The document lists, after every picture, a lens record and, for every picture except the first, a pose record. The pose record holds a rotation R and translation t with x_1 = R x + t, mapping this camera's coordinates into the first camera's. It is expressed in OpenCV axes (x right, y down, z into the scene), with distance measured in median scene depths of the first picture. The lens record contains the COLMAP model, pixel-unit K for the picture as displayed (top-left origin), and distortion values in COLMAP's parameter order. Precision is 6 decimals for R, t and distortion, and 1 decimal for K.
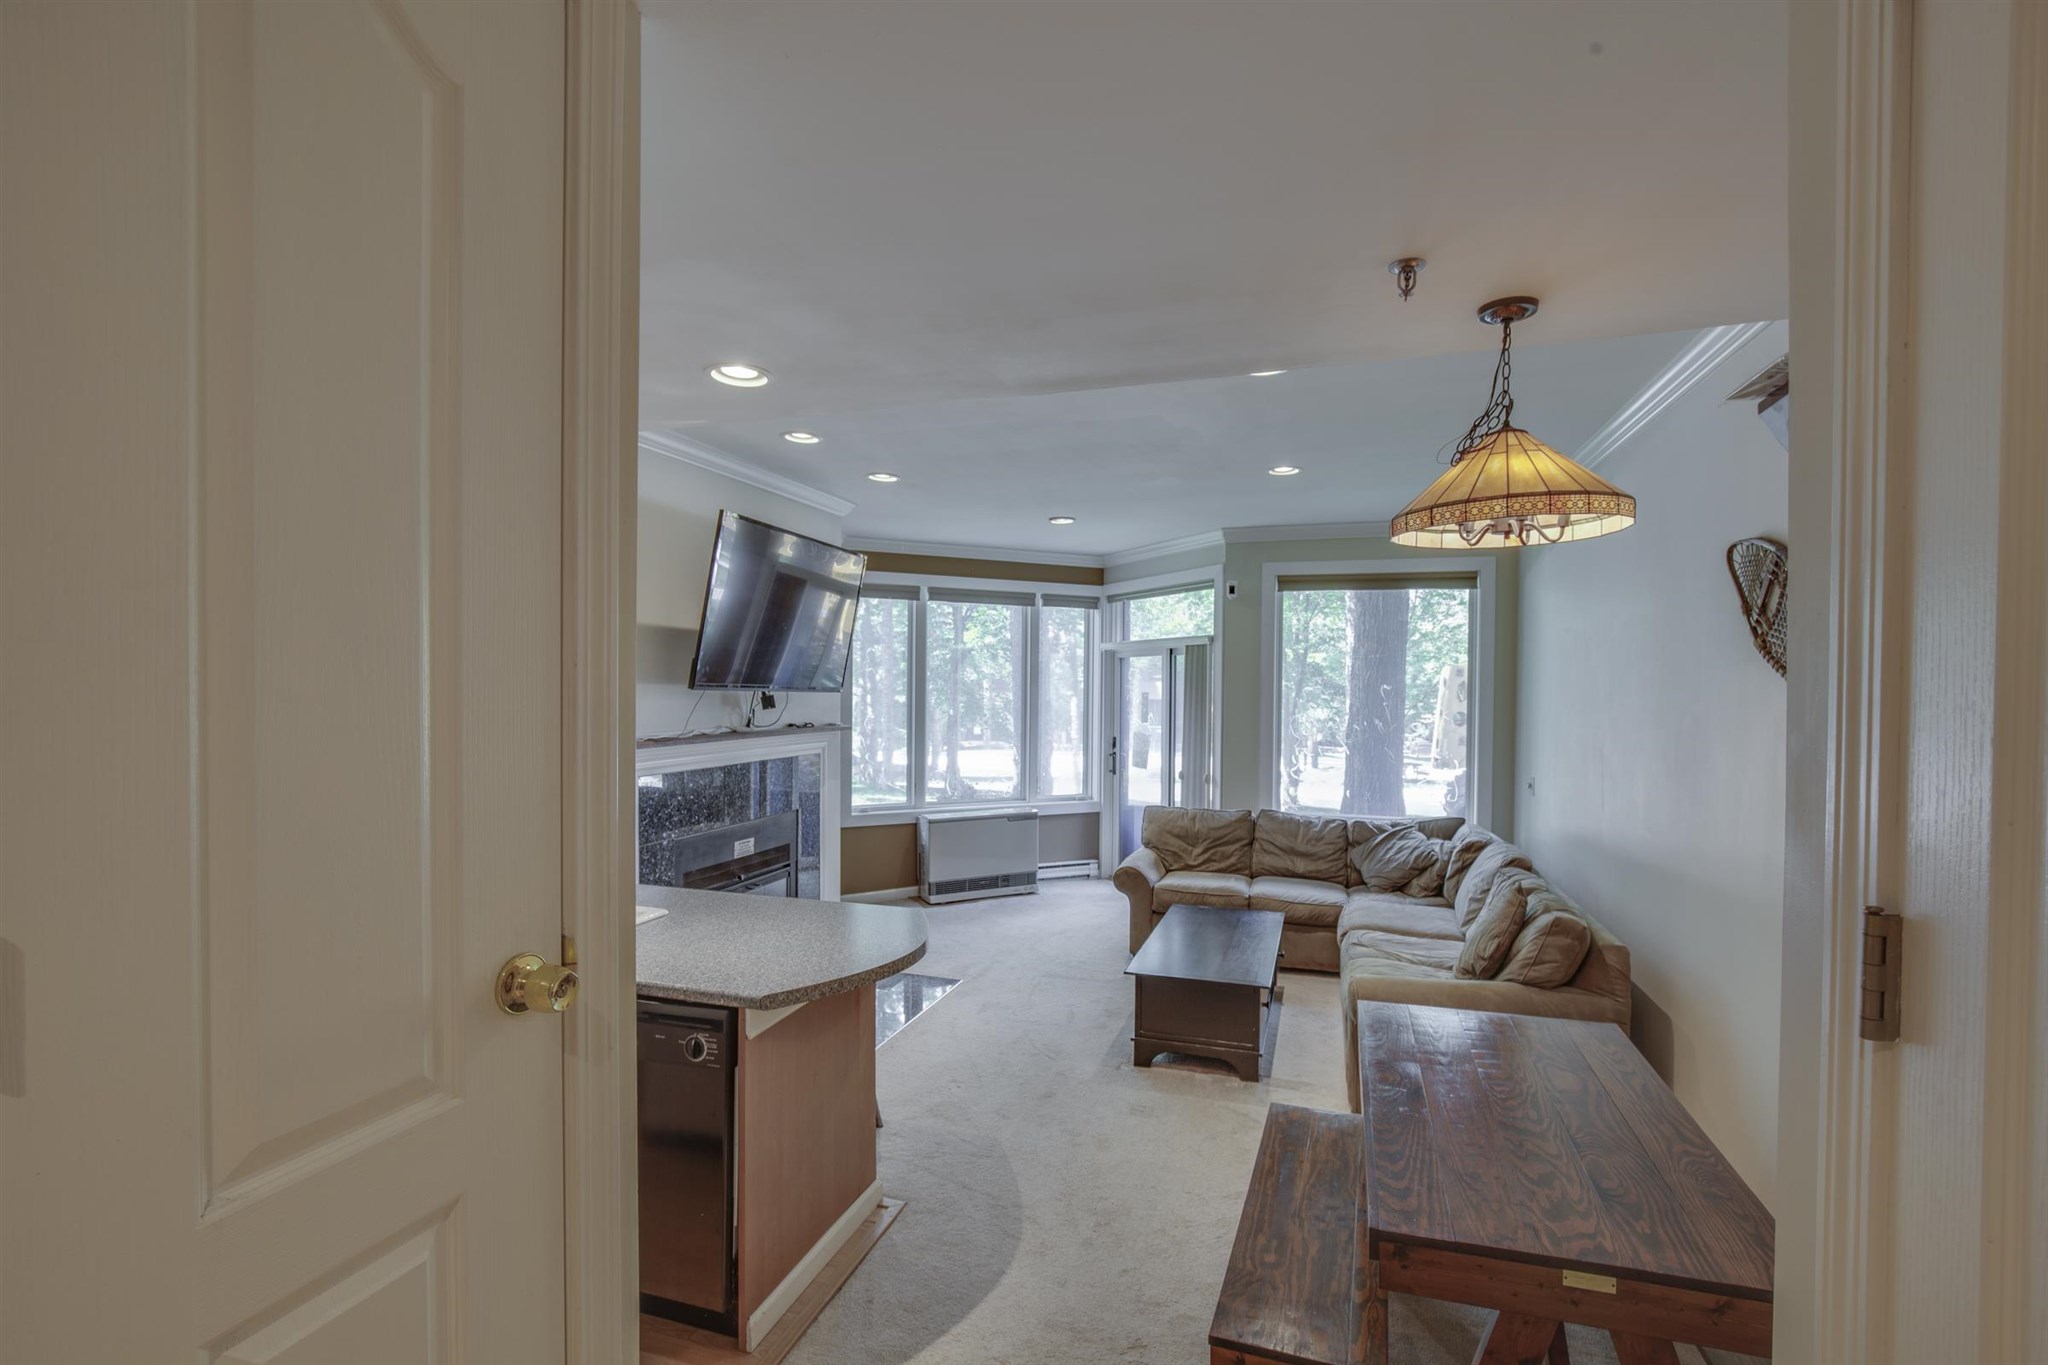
lens RADIAL K [[952.7, 0, 1024.6], [0, 952.7, 712.3], [0, 0, 1]] dist [-0.025509, 0.000122]
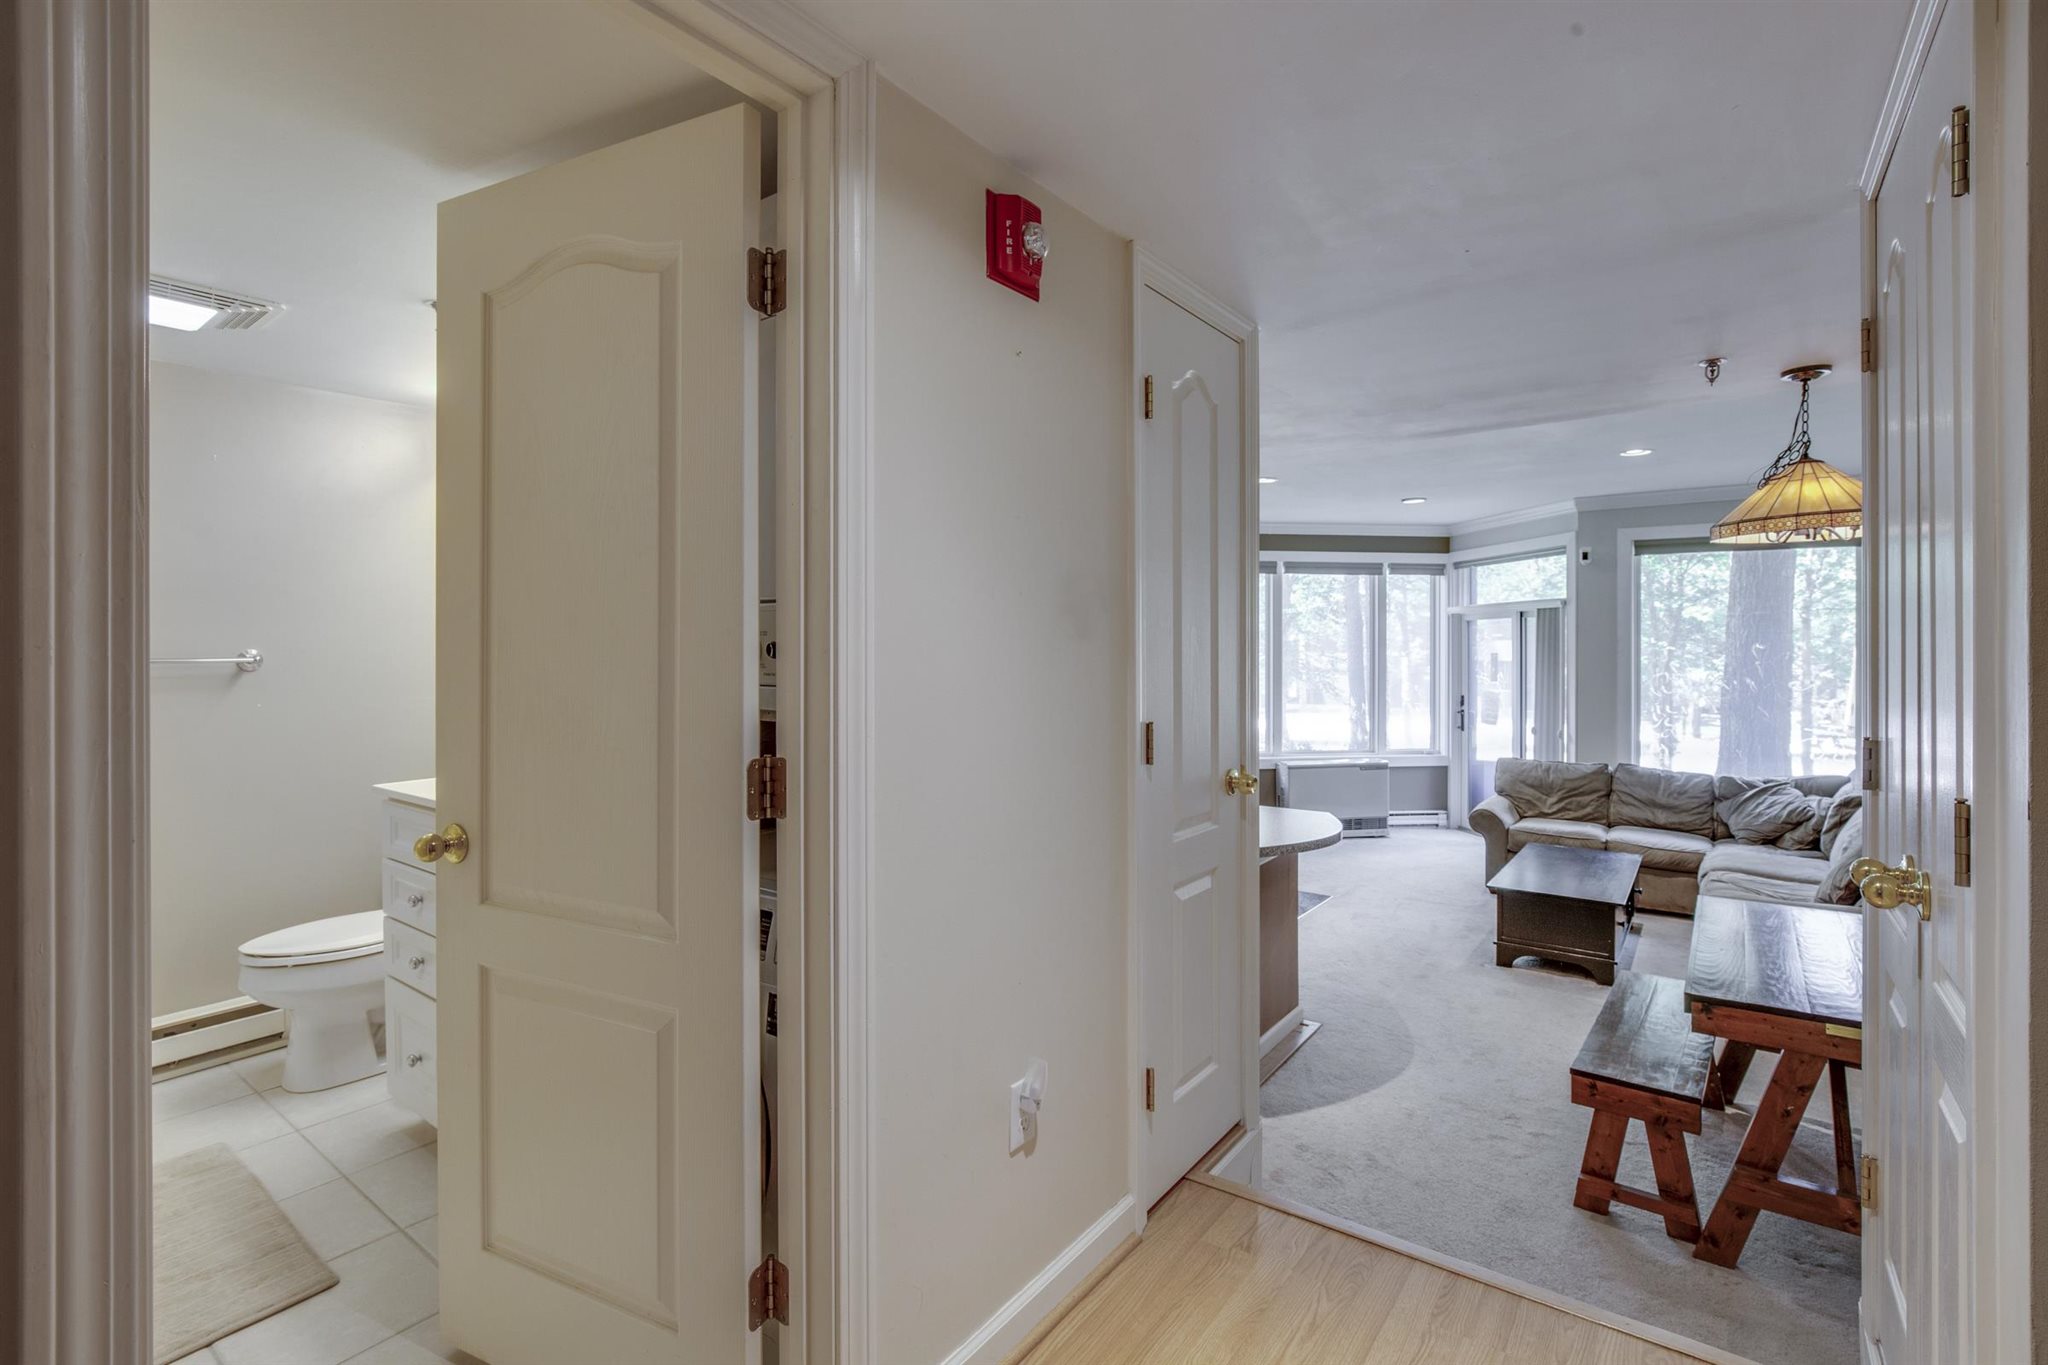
lens RADIAL K [[956.5, 0, 1011.5], [0, 956.5, 651.9], [0, 0, 1]] dist [-0.024675, 0.001830]
pose [[0.945191, -0.006378, -0.326455, -0.046567], [-0.001433, 0.999718, -0.023683, 0.004510], [0.326514, 0.022853, 0.944916, -0.226032]]
